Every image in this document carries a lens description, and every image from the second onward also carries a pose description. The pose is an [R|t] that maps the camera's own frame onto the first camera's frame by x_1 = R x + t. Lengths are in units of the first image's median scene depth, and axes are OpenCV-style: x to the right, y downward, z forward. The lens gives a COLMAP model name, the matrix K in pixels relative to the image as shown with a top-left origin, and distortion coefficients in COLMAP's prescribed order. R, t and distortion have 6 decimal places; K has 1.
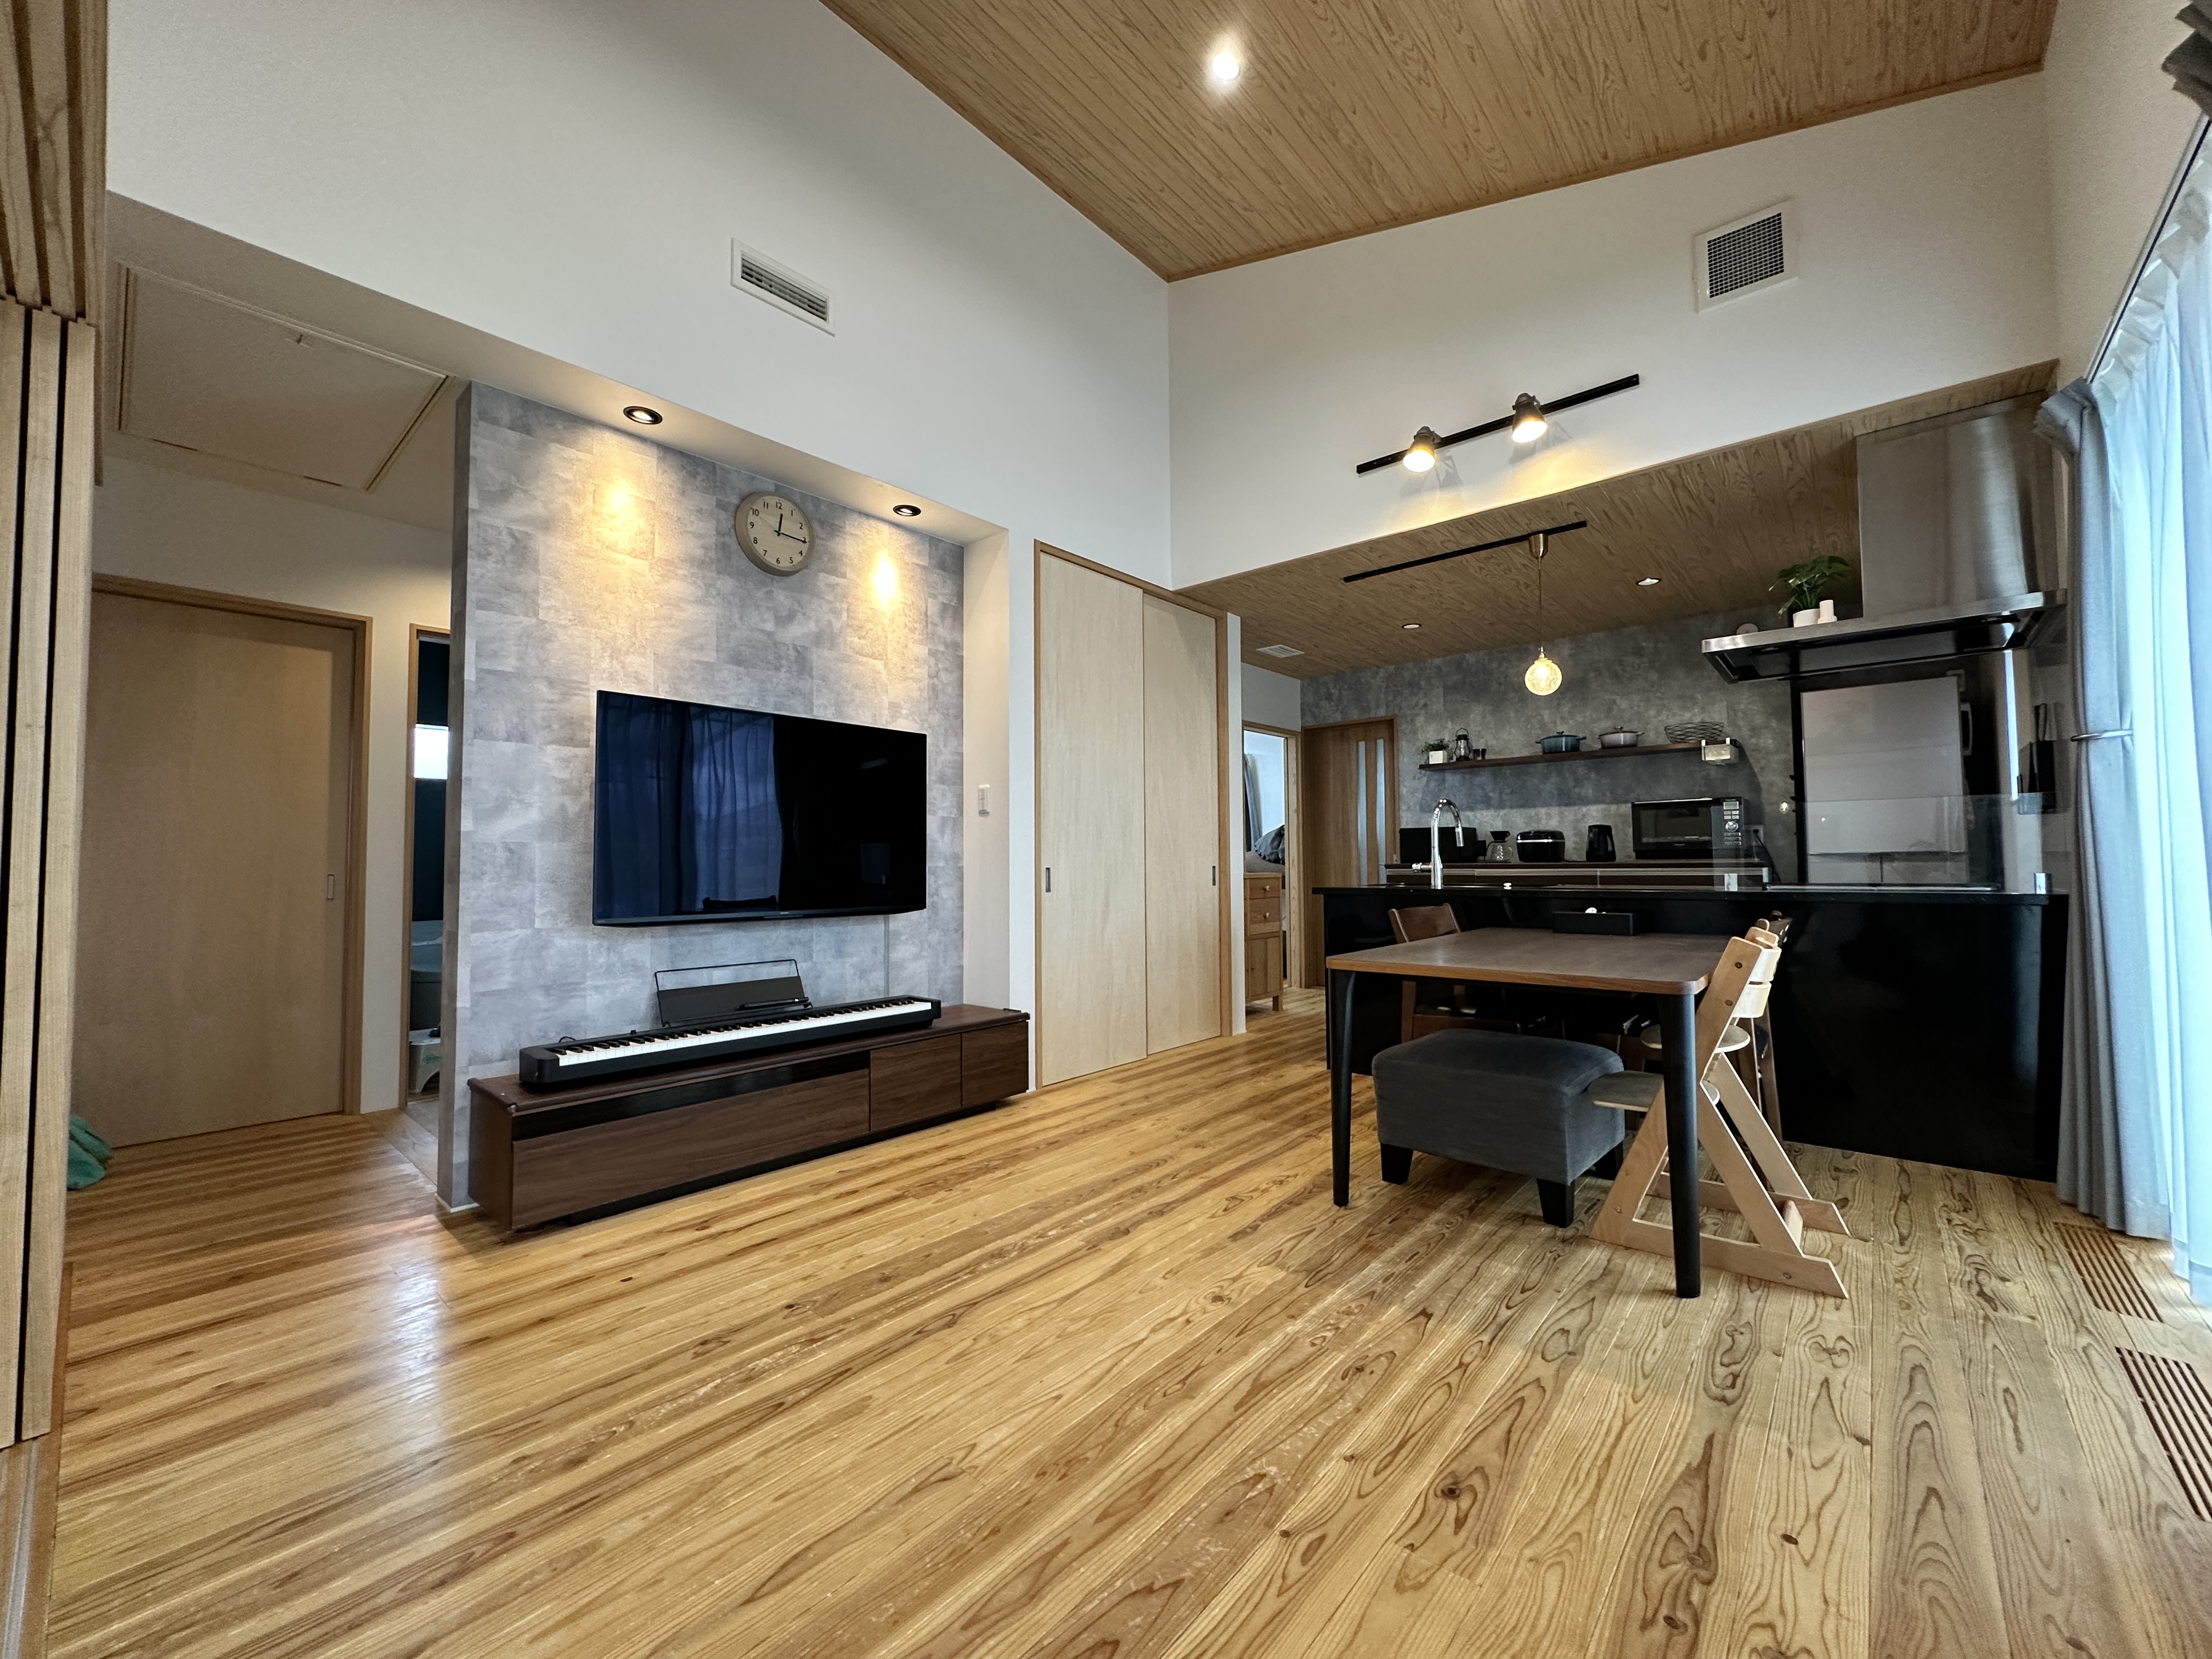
lens RADIAL K [[885.0, 0, 1107.8], [0, 885.0, 828.2], [0, 0, 1]] dist [-0.005813, 0.001521]
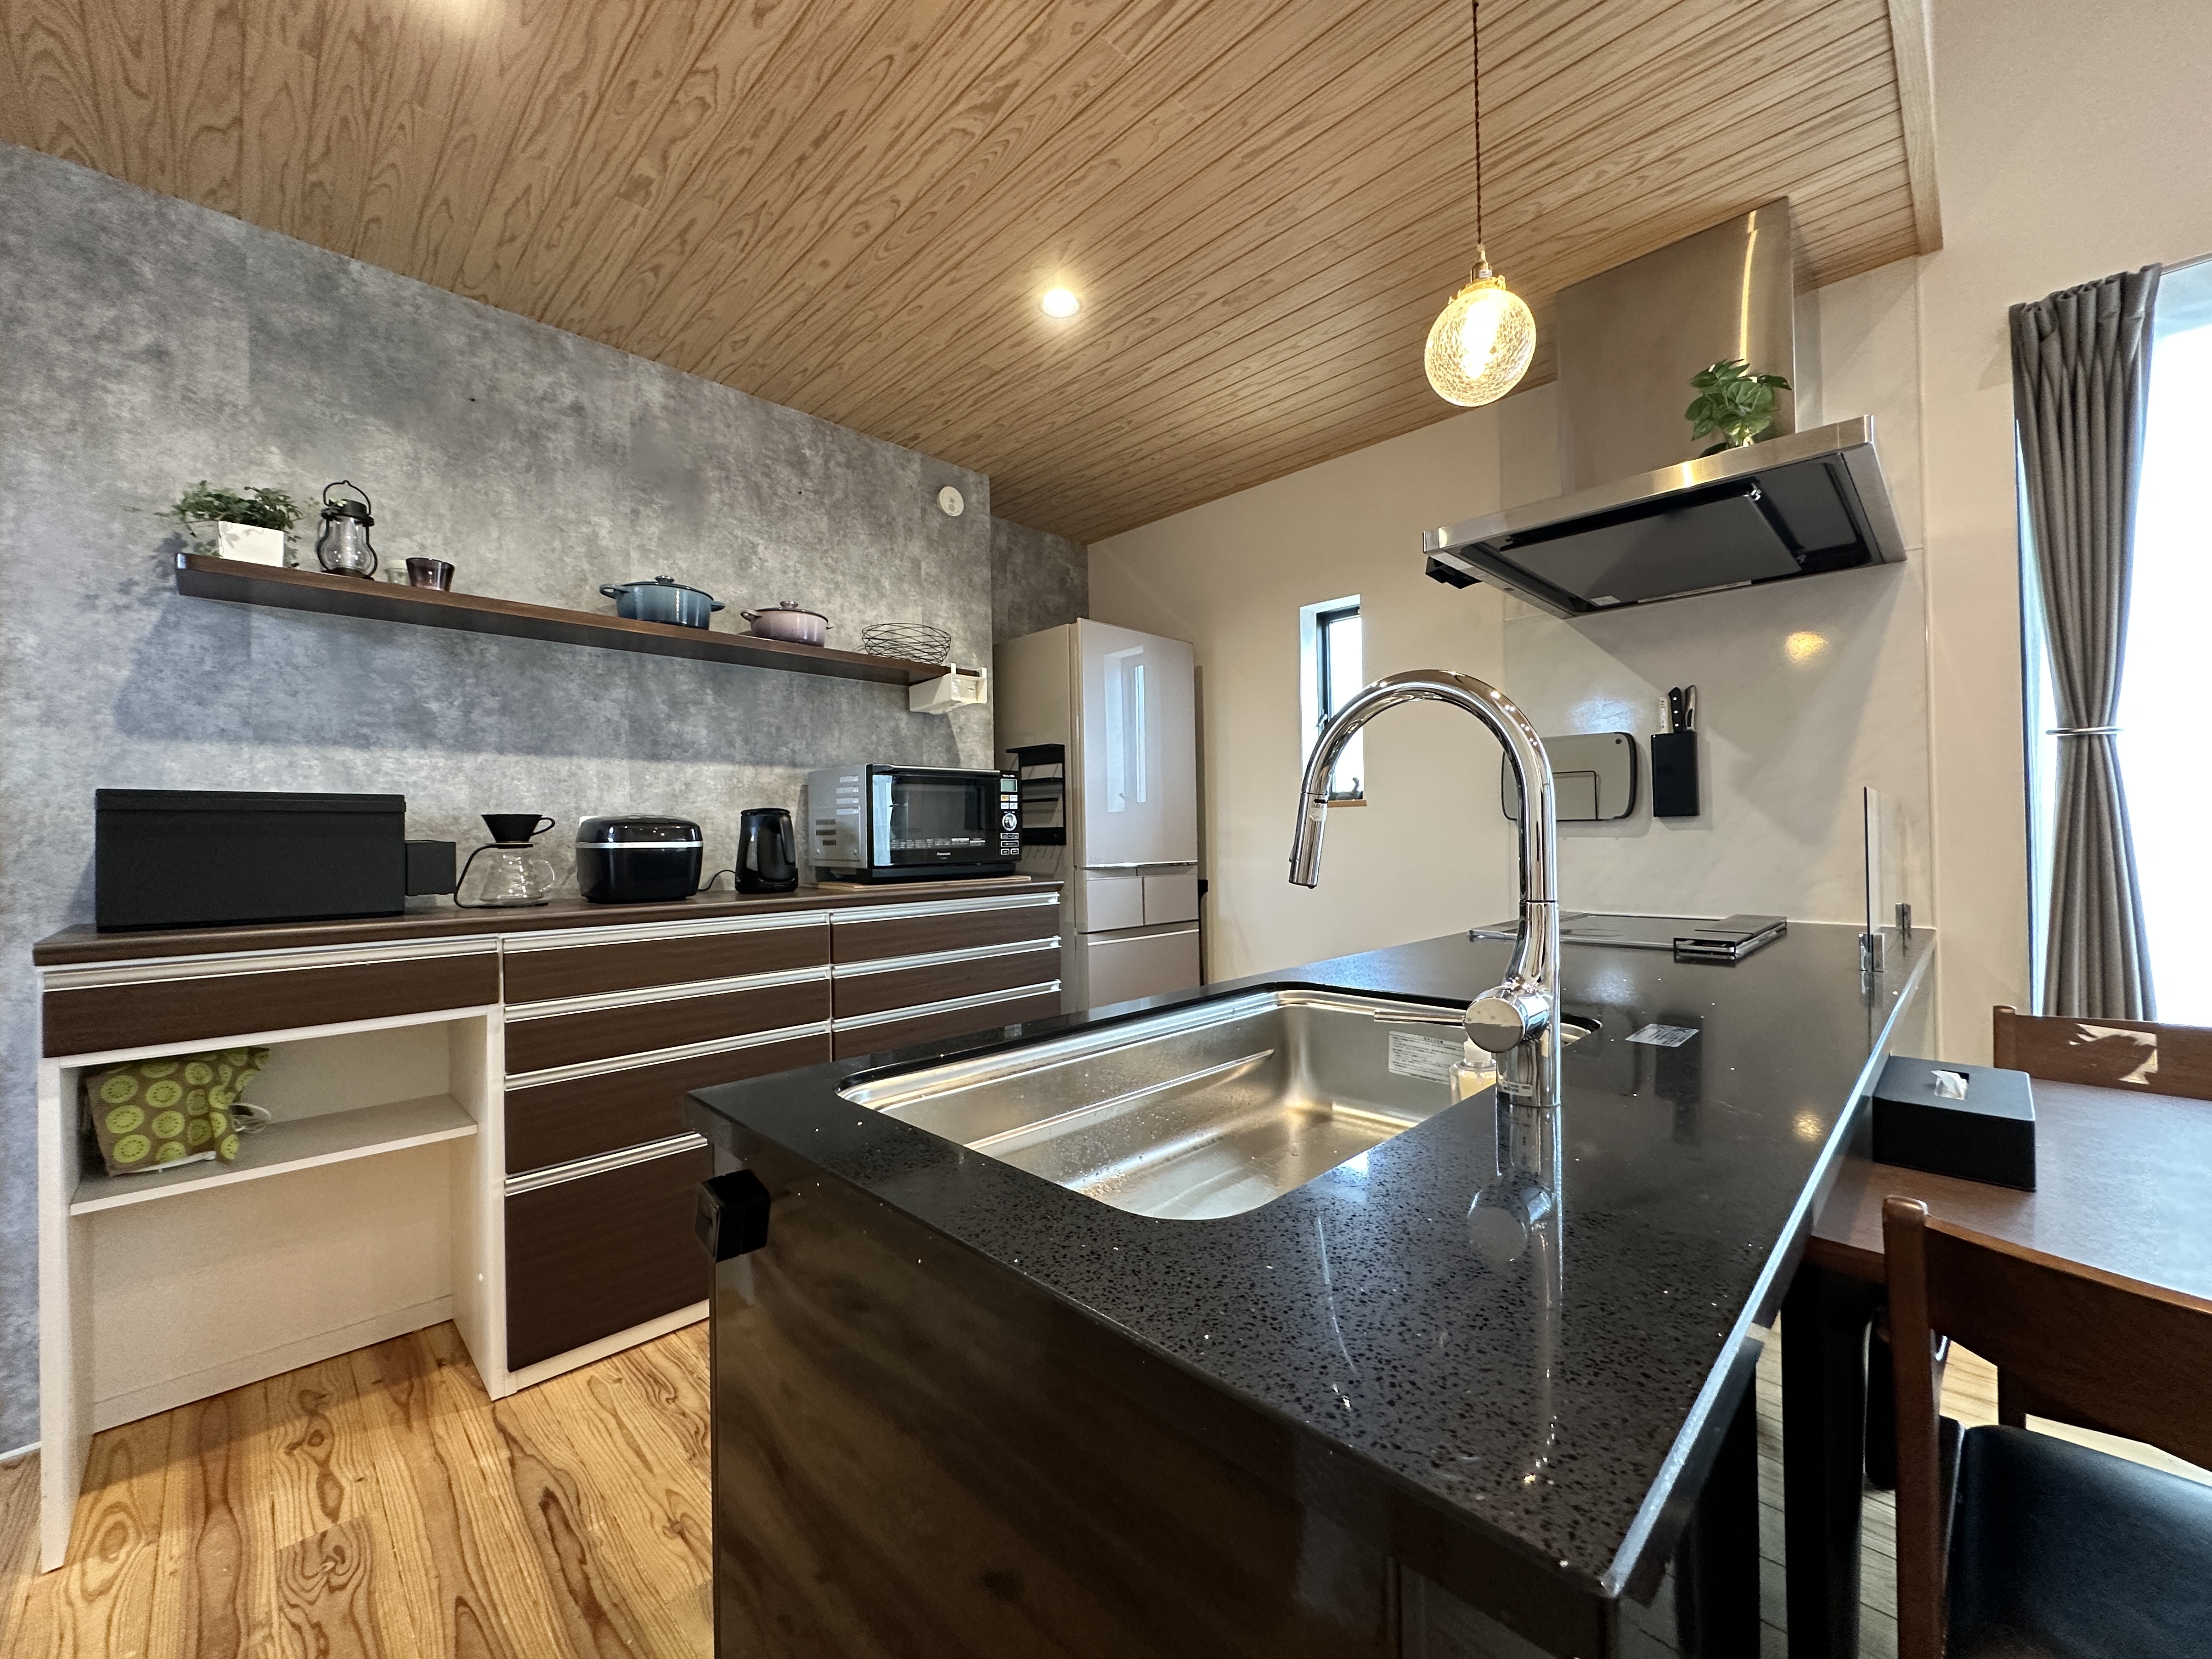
lens RADIAL K [[885.0, 0, 1102.1], [0, 885.0, 831.2], [0, 0, 1]] dist [-0.005813, 0.001521]
pose [[0.065062, 0.016081, 0.997752, 0.129570], [-0.027071, 0.999531, -0.014344, 0.010112], [-0.997514, -0.026077, 0.065467, 0.858116]]
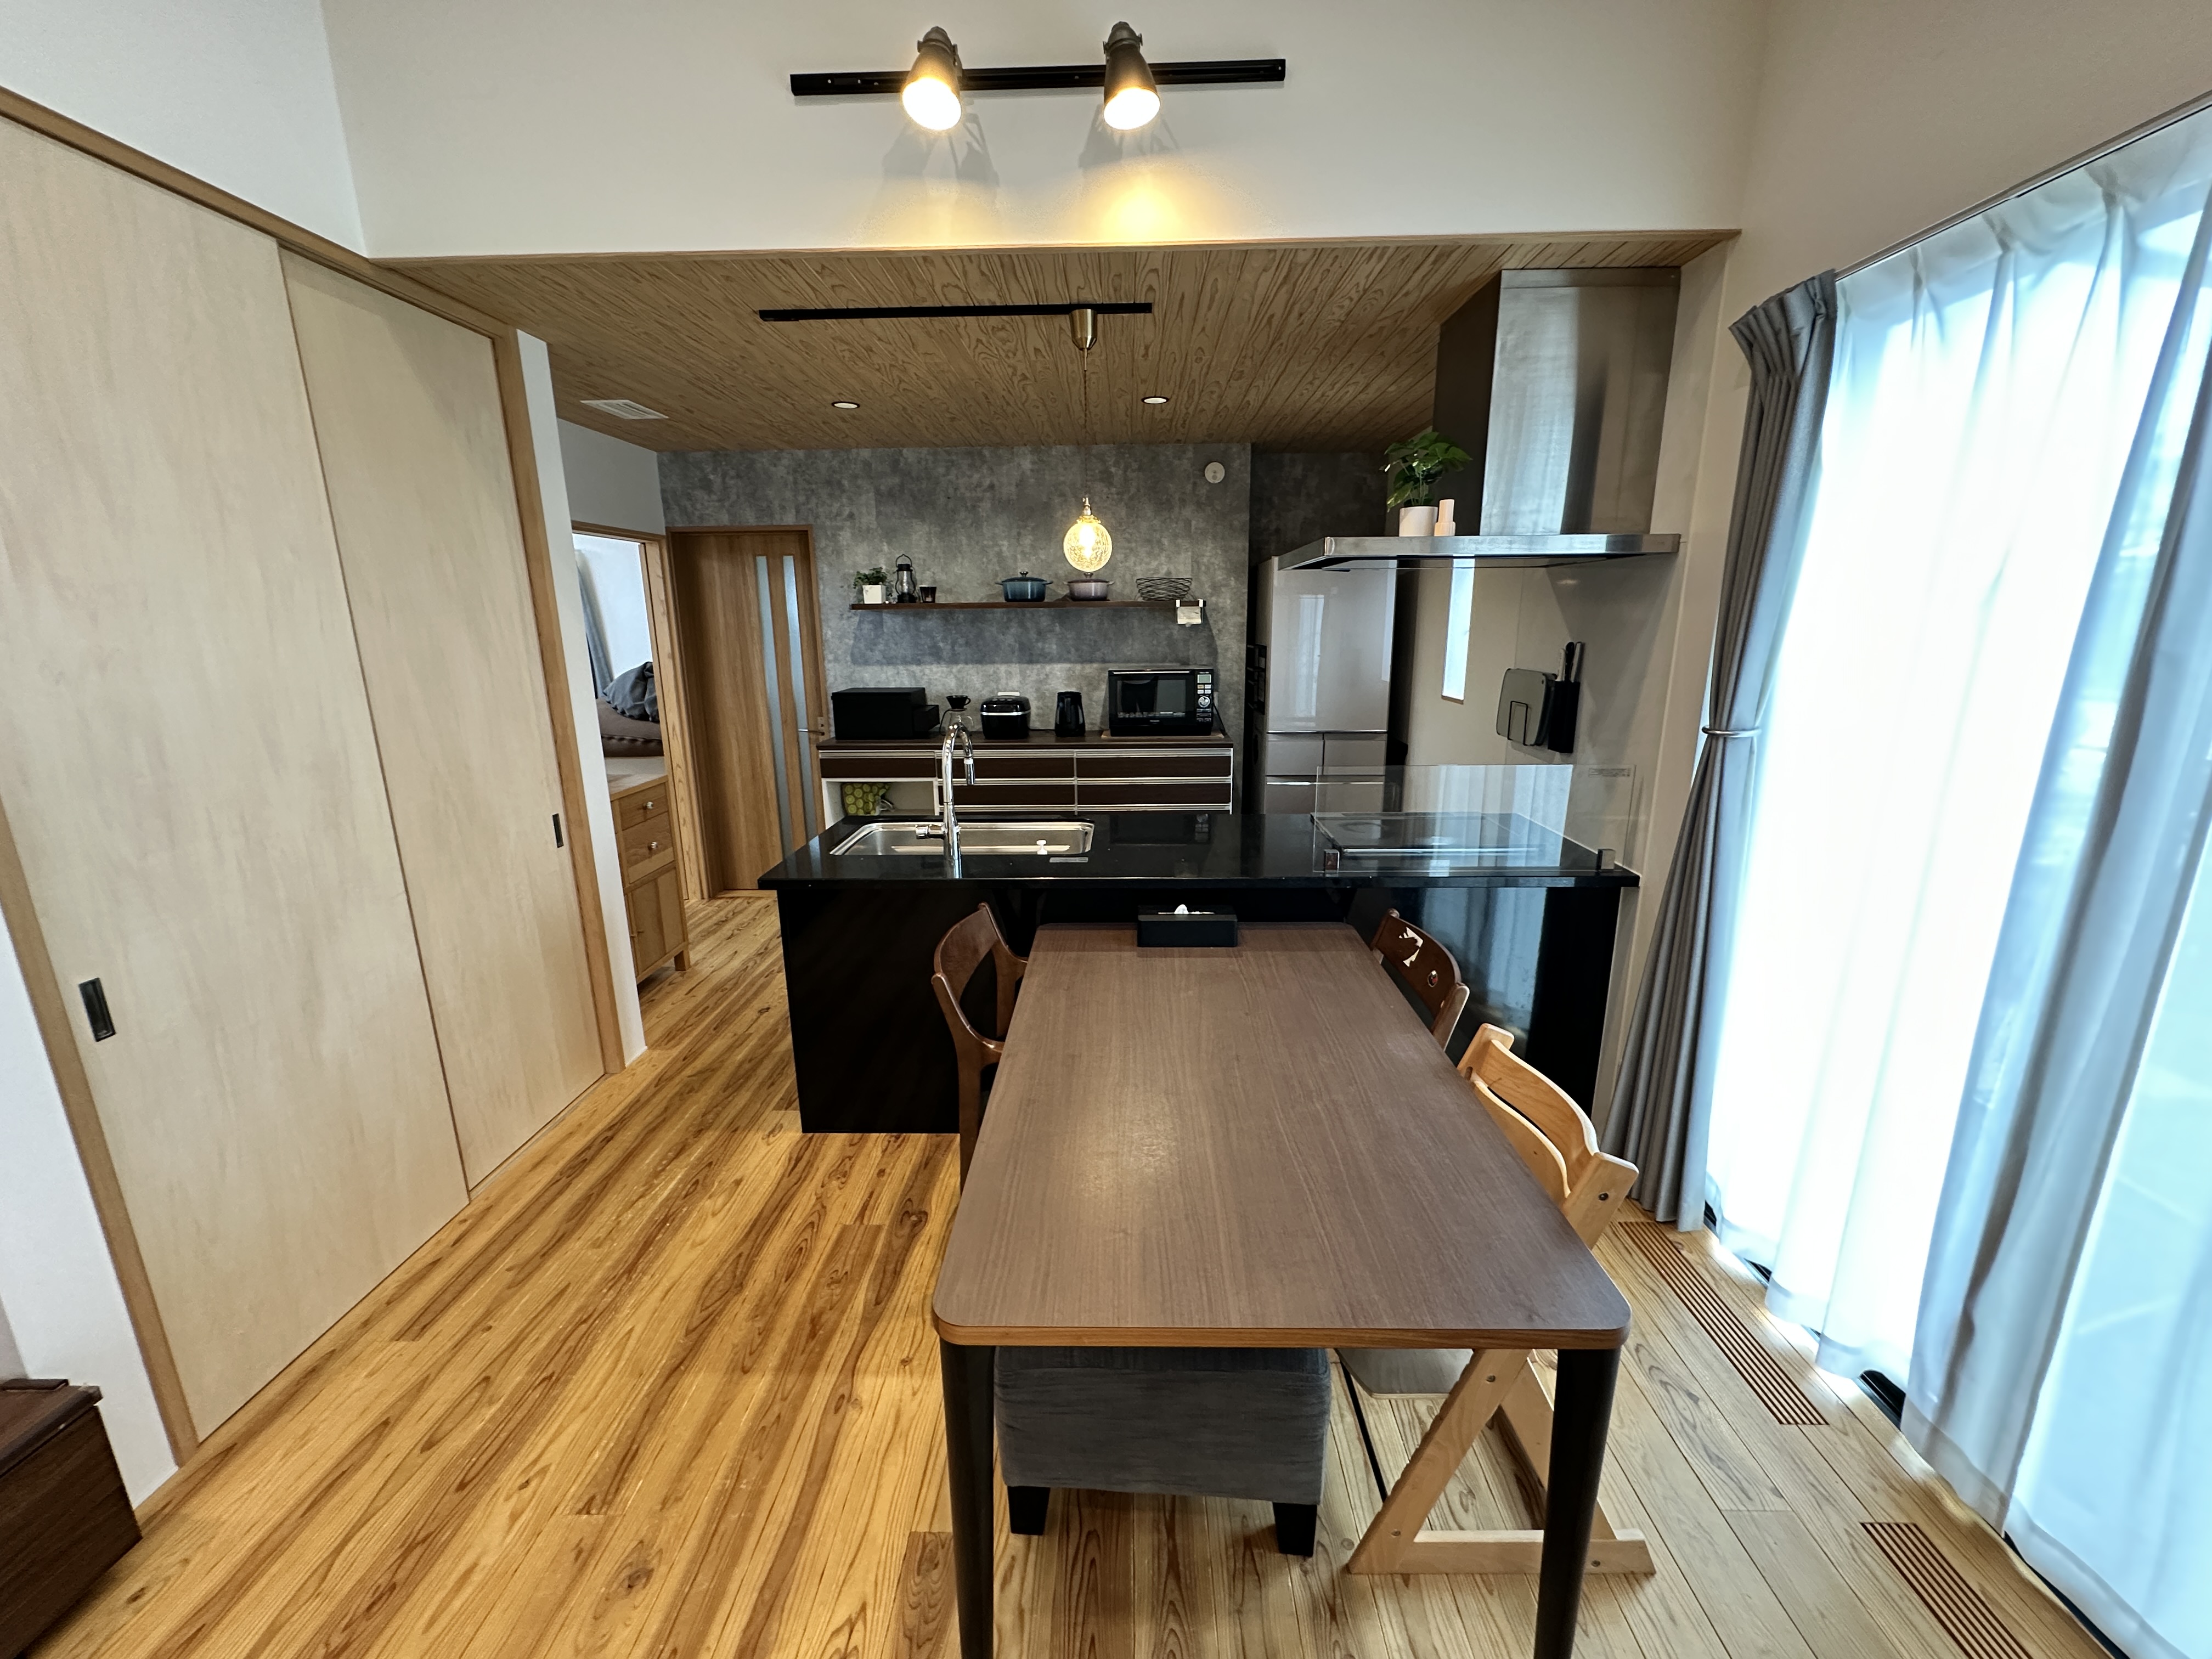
lens RADIAL K [[885.0, 0, 1110.3], [0, 885.0, 829.6], [0, 0, 1]] dist [-0.005813, 0.001521]
pose [[0.768091, -0.148460, 0.622893, 0.037125], [-0.023611, 0.965525, 0.259237, -0.104605], [-0.639905, -0.213825, 0.738106, 0.337269]]
